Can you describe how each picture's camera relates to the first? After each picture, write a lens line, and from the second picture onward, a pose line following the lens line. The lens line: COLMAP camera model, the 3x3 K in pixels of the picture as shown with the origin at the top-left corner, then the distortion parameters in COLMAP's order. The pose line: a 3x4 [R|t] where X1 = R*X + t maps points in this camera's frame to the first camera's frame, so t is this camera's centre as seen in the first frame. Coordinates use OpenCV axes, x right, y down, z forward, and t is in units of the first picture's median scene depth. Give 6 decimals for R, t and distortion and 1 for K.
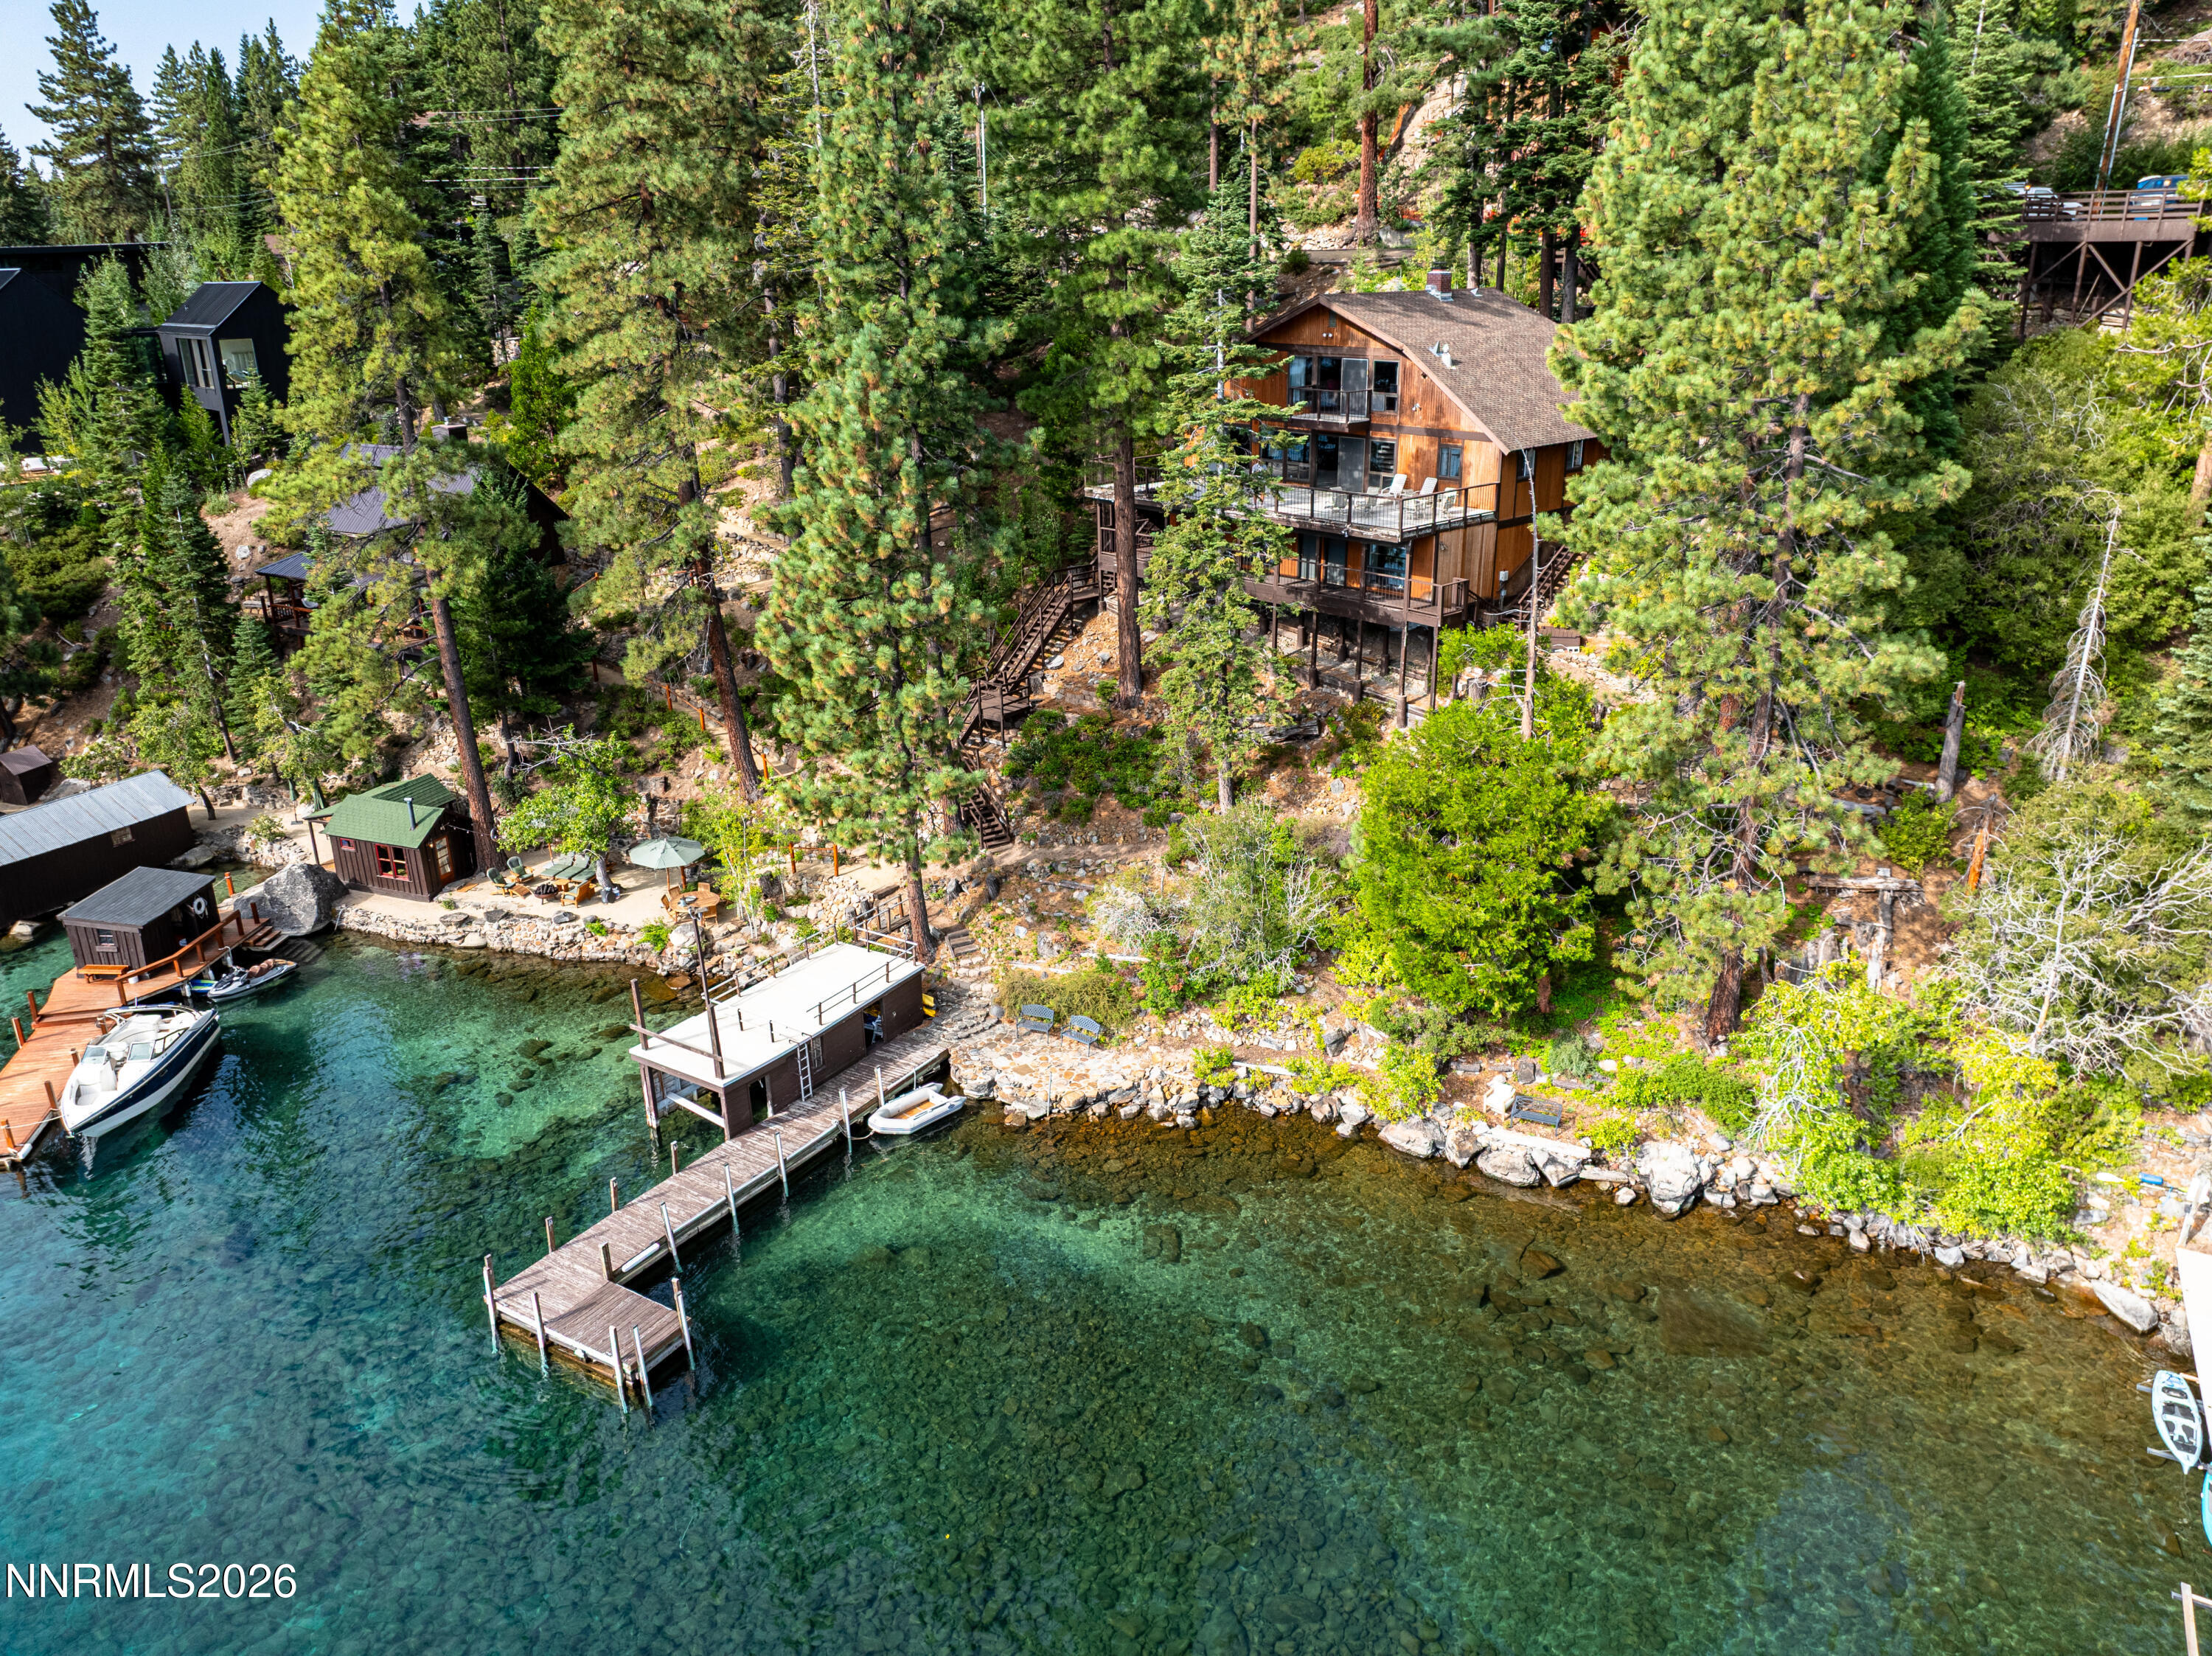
lens RADIAL K [[1561.5, 0, 1108.3], [0, 1561.5, 828.3], [0, 0, 1]] dist [-0.041416, 0.008338]
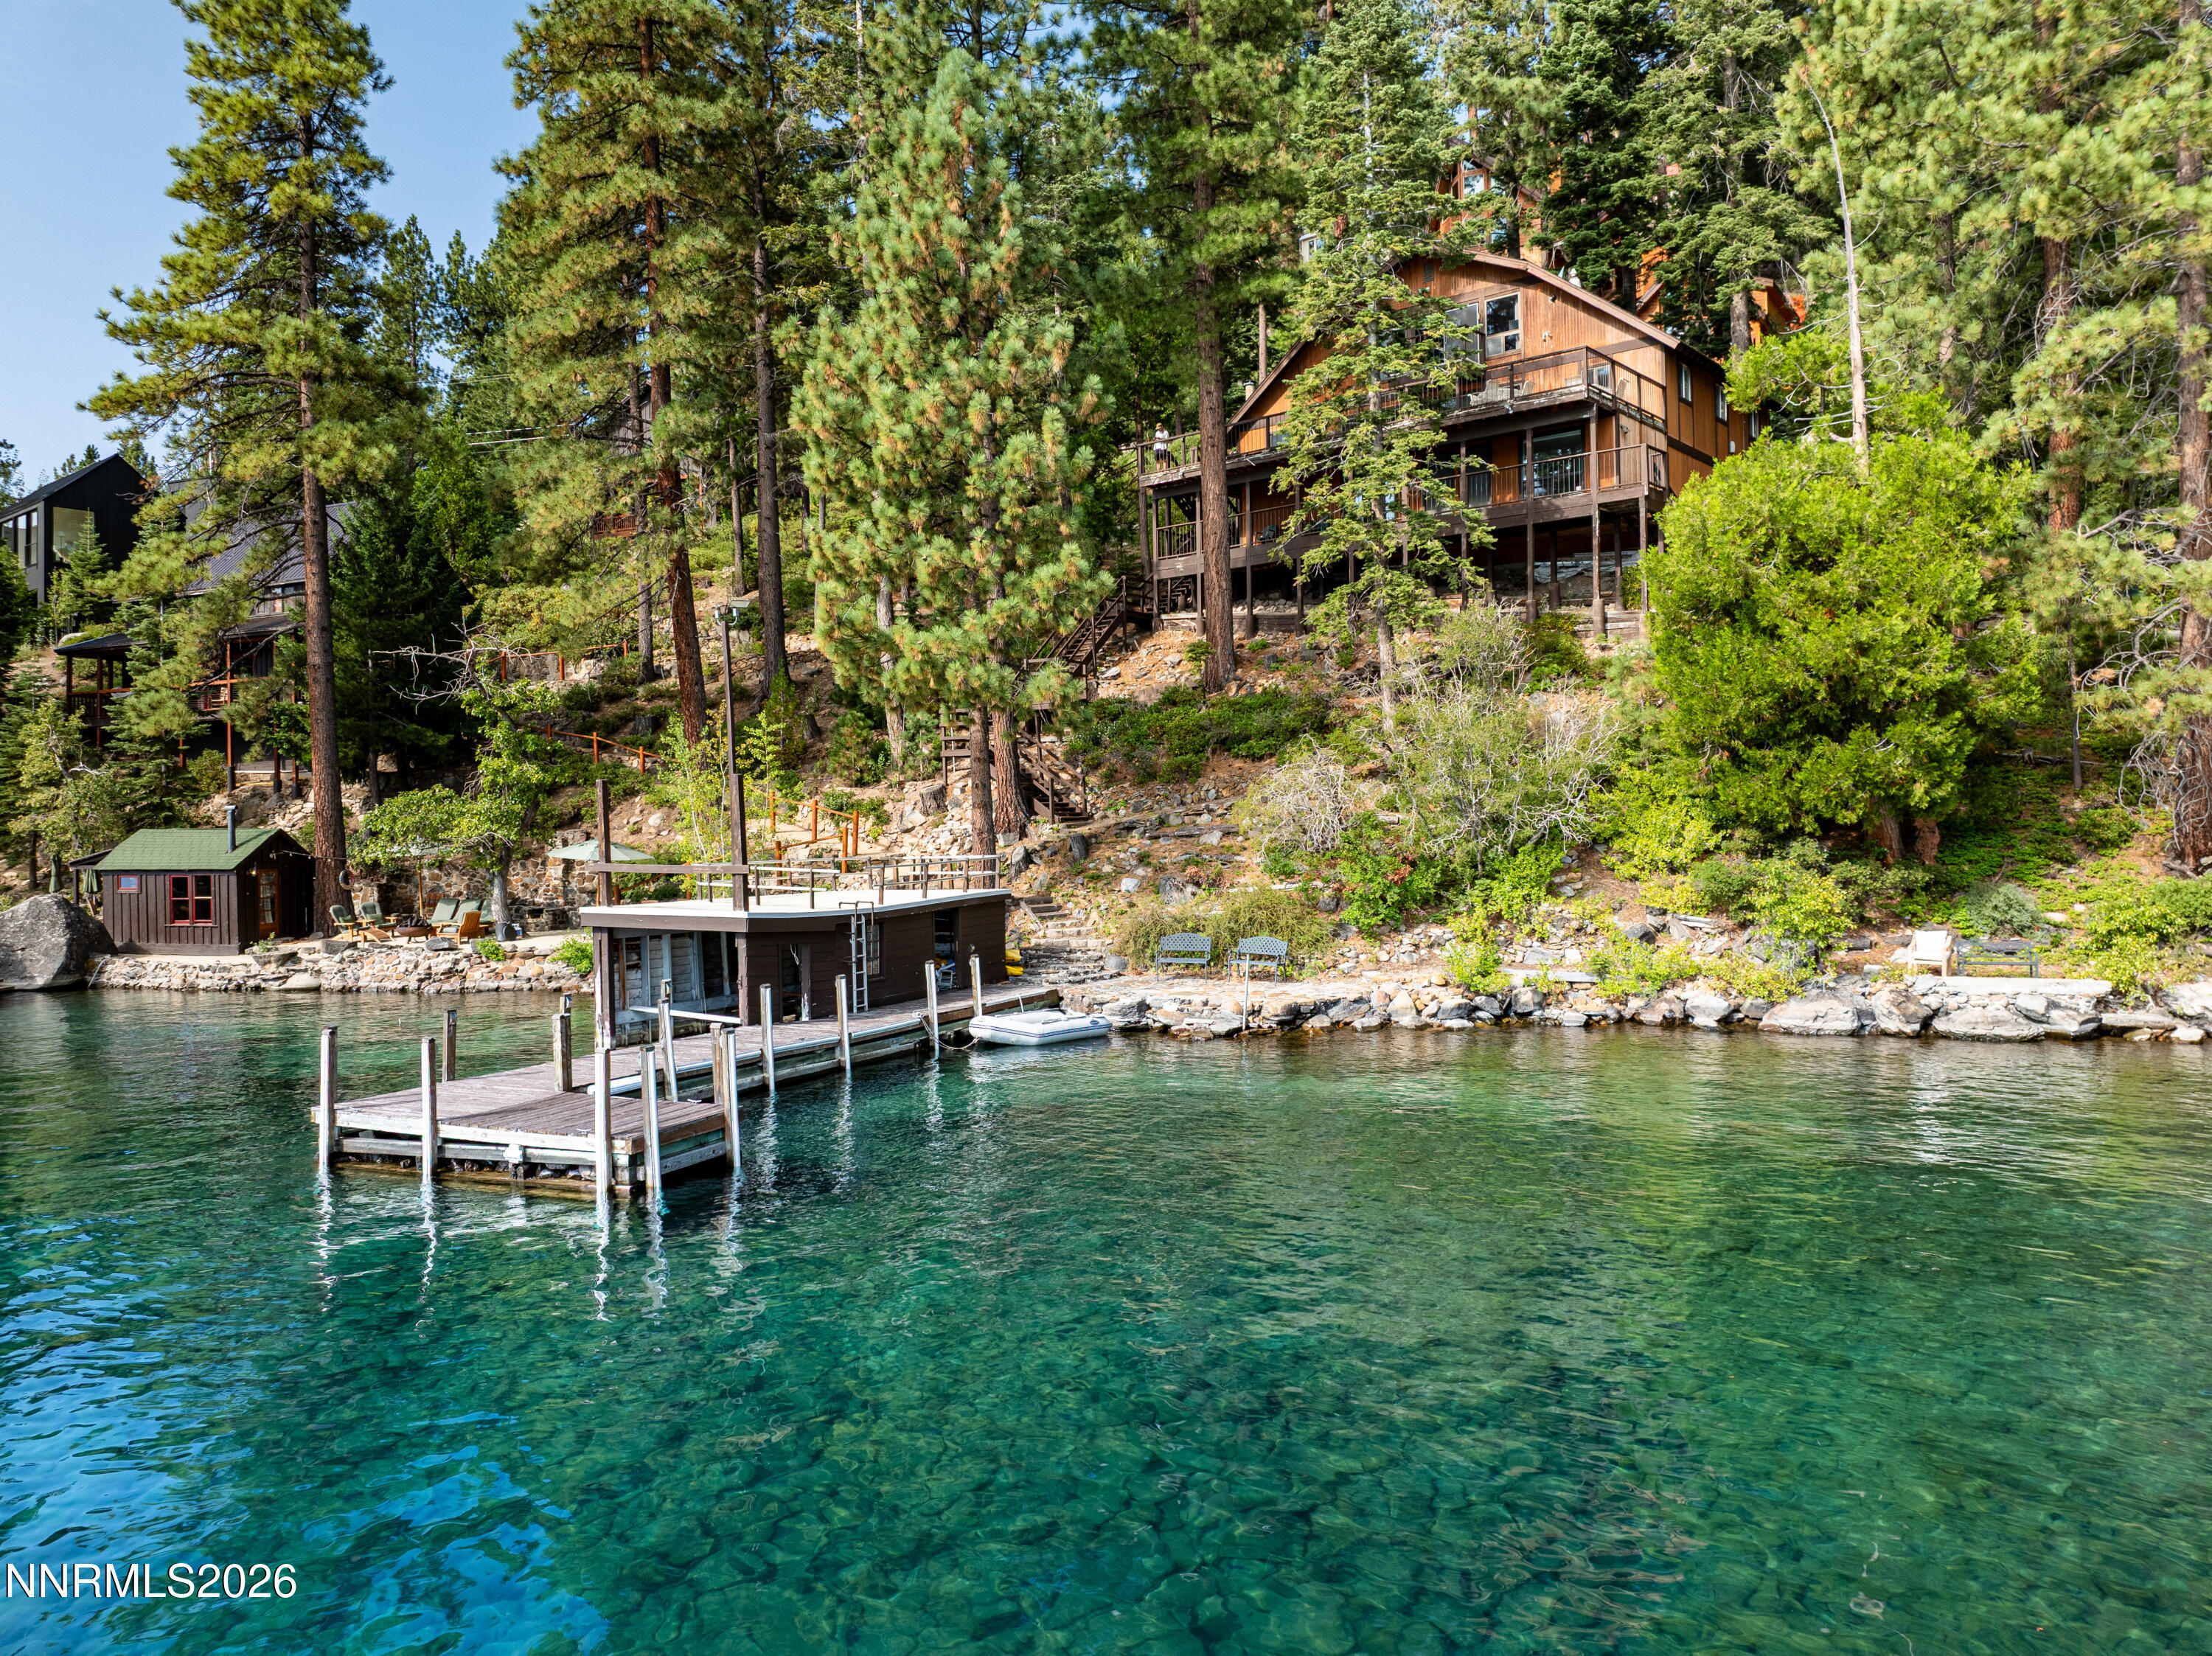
lens RADIAL K [[1567.2, 0, 1103.3], [0, 1567.2, 823.6], [0, 0, 1]] dist [-0.048615, -0.000550]
pose [[0.994312, -0.000614, 0.106504, -0.164117], [0.037782, 0.936984, -0.347323, 0.325870], [-0.099579, 0.349372, 0.931678, 0.386089]]
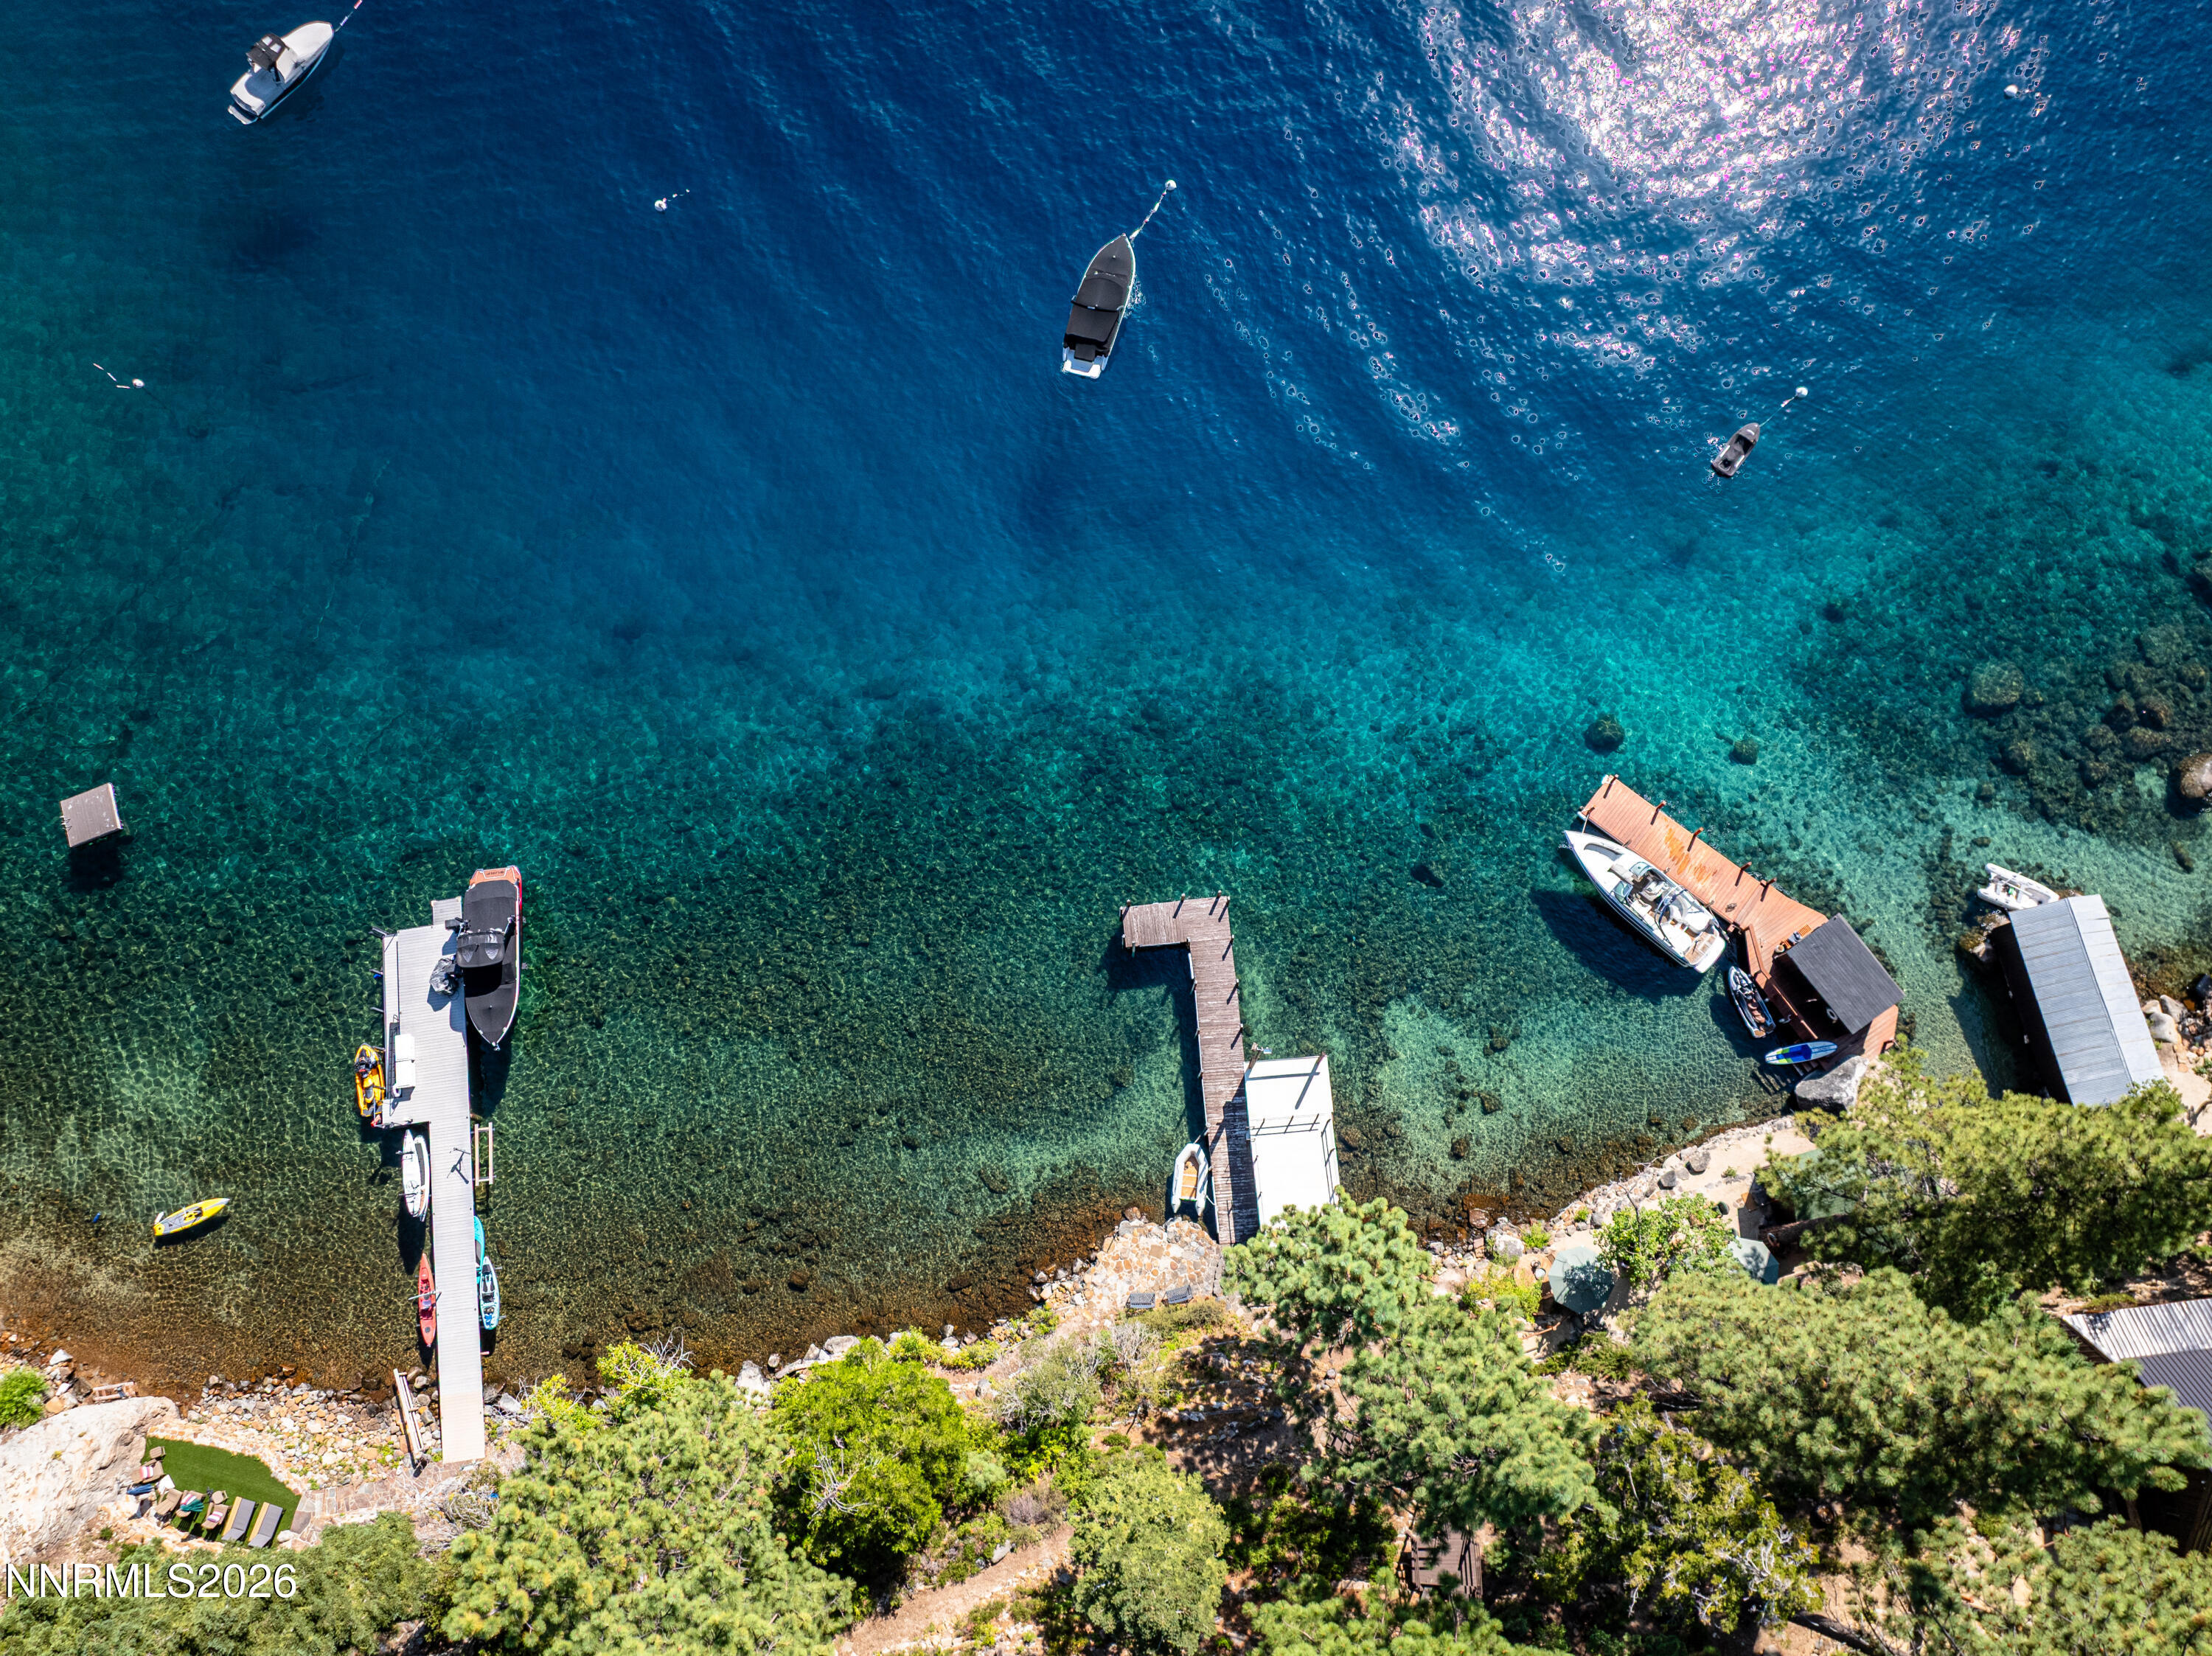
lens RADIAL K [[1561.5, 0, 1108.3], [0, 1561.5, 828.3], [0, 0, 1]] dist [-0.041416, 0.008338]
pose [[-0.802083, 0.580785, -0.139113, -0.047410], [-0.184369, -0.019246, 0.982669, -1.312846], [0.568042, 0.813830, 0.122516, 0.489863]]
